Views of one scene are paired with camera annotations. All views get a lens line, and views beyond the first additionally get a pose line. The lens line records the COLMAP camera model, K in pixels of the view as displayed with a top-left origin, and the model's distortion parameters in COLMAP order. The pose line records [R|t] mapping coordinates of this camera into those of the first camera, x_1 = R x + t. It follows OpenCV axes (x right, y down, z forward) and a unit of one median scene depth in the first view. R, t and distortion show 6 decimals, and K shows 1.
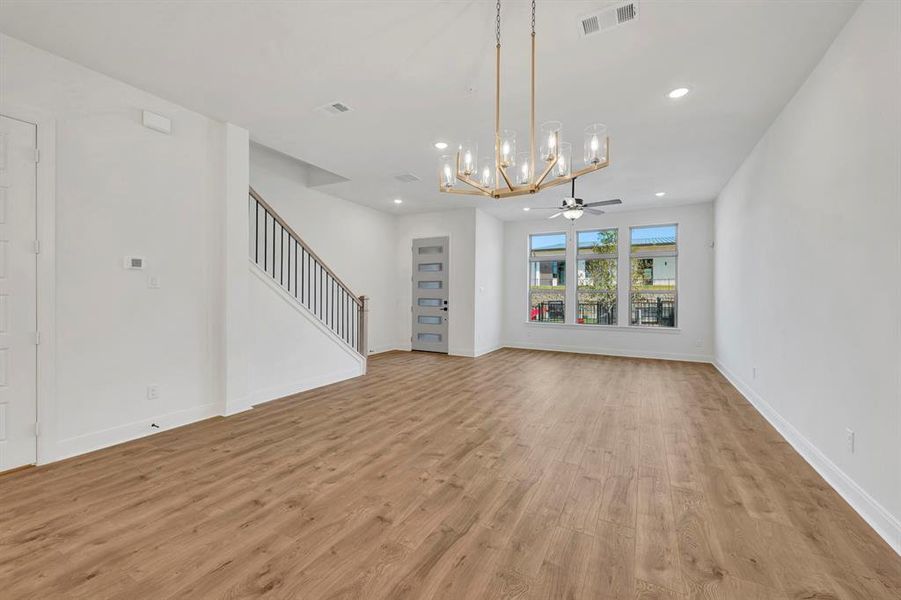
lens RADIAL K [[359.9, 0, 453.6], [0, 359.9, 292.8], [0, 0, 1]] dist [0.001042, 0.000035]
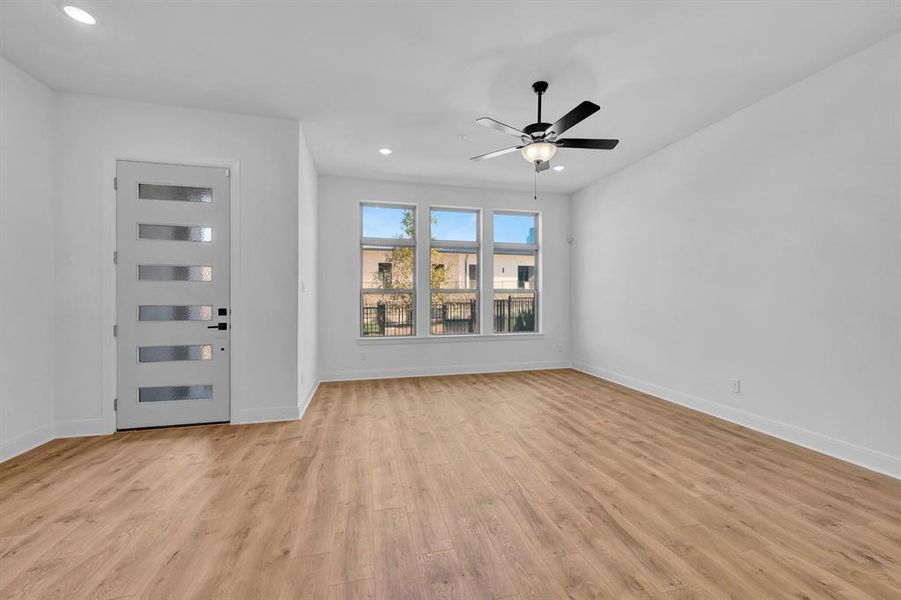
lens RADIAL K [[357.8, 0, 454.6], [0, 357.8, 300.0], [0, 0, 1]] dist [0.001946, 0.000084]
pose [[0.737840, -0.010568, 0.674893, -0.139818], [0.002770, 0.999916, 0.012629, 0.008259], [-0.674970, -0.007449, 0.737807, 0.582903]]
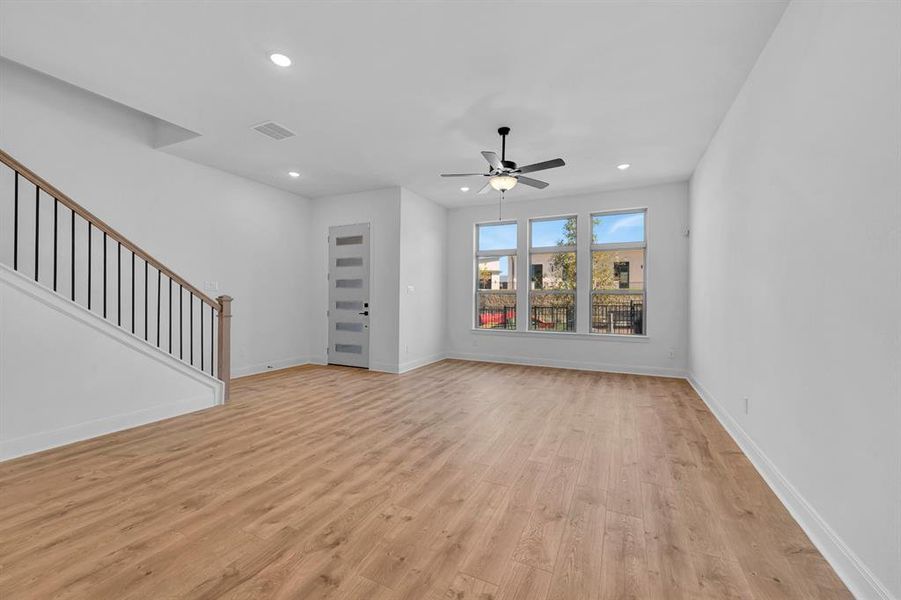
lens RADIAL K [[356.7, 0, 455.7], [0, 356.7, 297.6], [0, 0, 1]] dist [0.000588, -0.000205]
pose [[0.998848, -0.000900, 0.047983, 0.175014], [0.000785, 0.999997, 0.002406, 0.010185], [-0.047985, -0.002365, 0.998845, 0.243901]]
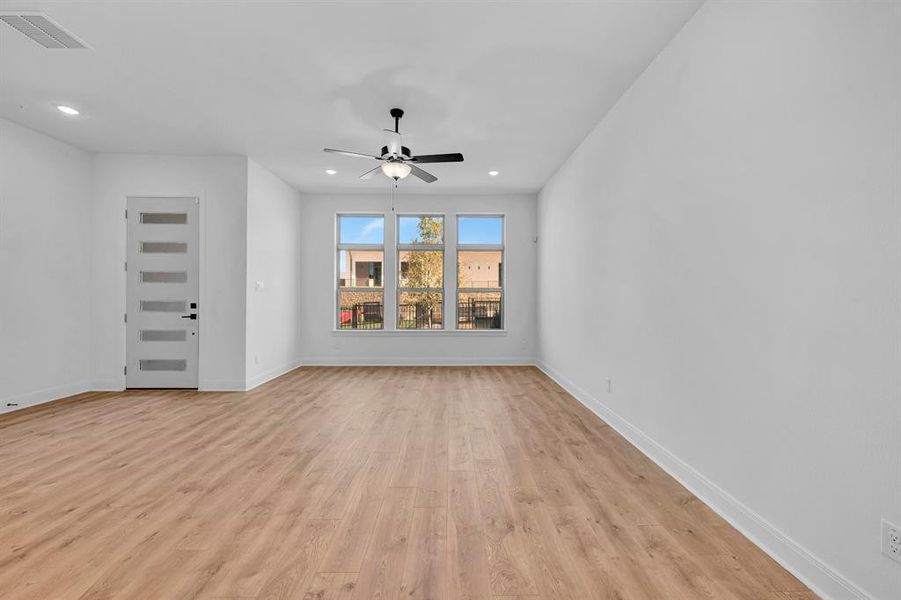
lens RADIAL K [[356.7, 0, 455.7], [0, 356.7, 297.6], [0, 0, 1]] dist [0.000588, -0.000205]
pose [[0.874406, -0.005309, 0.485166, 0.092390], [0.000837, 0.999955, 0.009434, 0.009380], [-0.485194, -0.007843, 0.874371, 0.319883]]
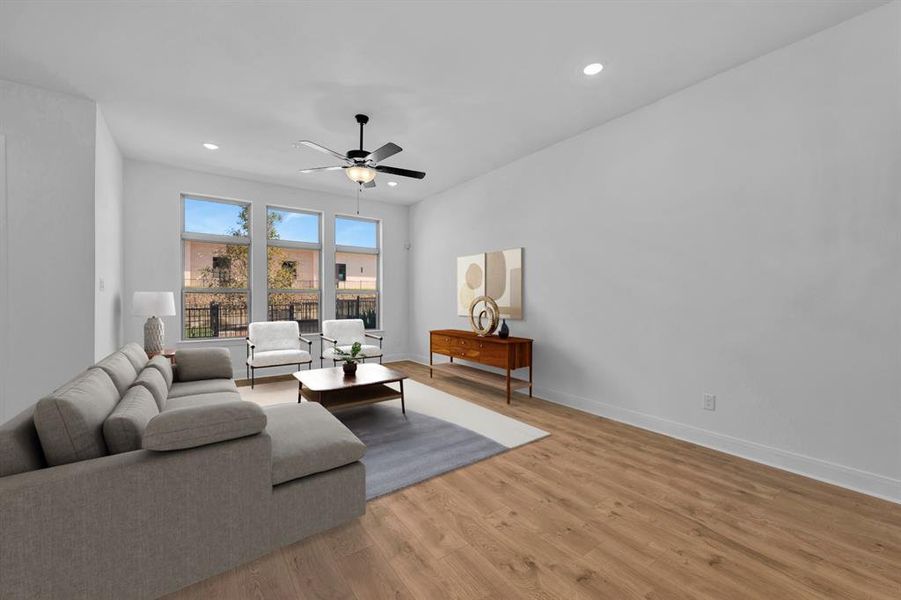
lens RADIAL K [[357.8, 0, 454.6], [0, 357.8, 300.0], [0, 0, 1]] dist [0.001946, 0.000084]
pose [[0.434602, -0.009957, 0.900567, -0.179378], [-0.002314, 0.999923, 0.012173, 0.008157], [-0.900620, -0.007374, 0.434546, 0.477074]]
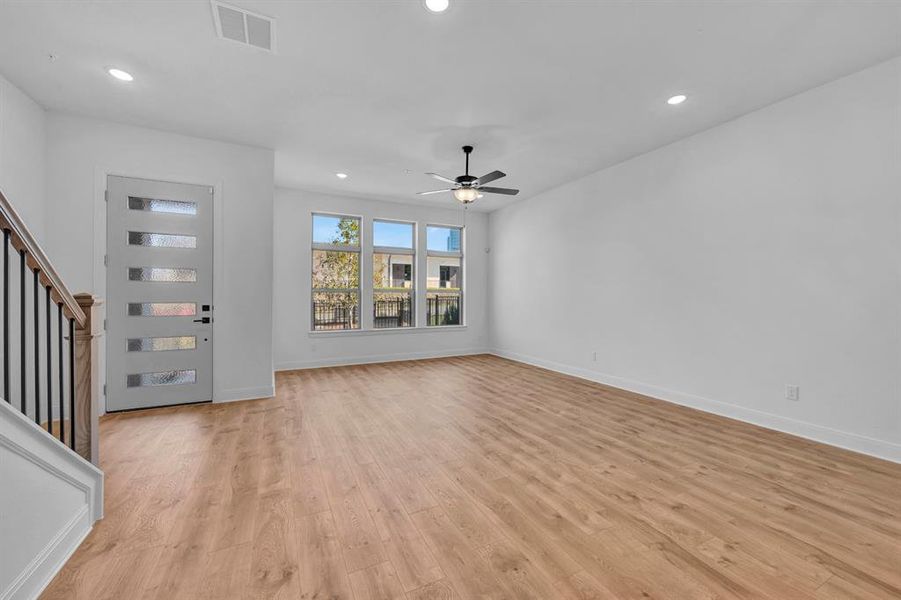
lens RADIAL K [[357.8, 0, 454.6], [0, 357.8, 300.0], [0, 0, 1]] dist [0.001946, 0.000084]
pose [[0.572807, -0.012649, 0.819592, -0.312175], [-0.001365, 0.999865, 0.016385, 0.006646], [-0.819689, -0.010504, 0.572713, 0.484189]]
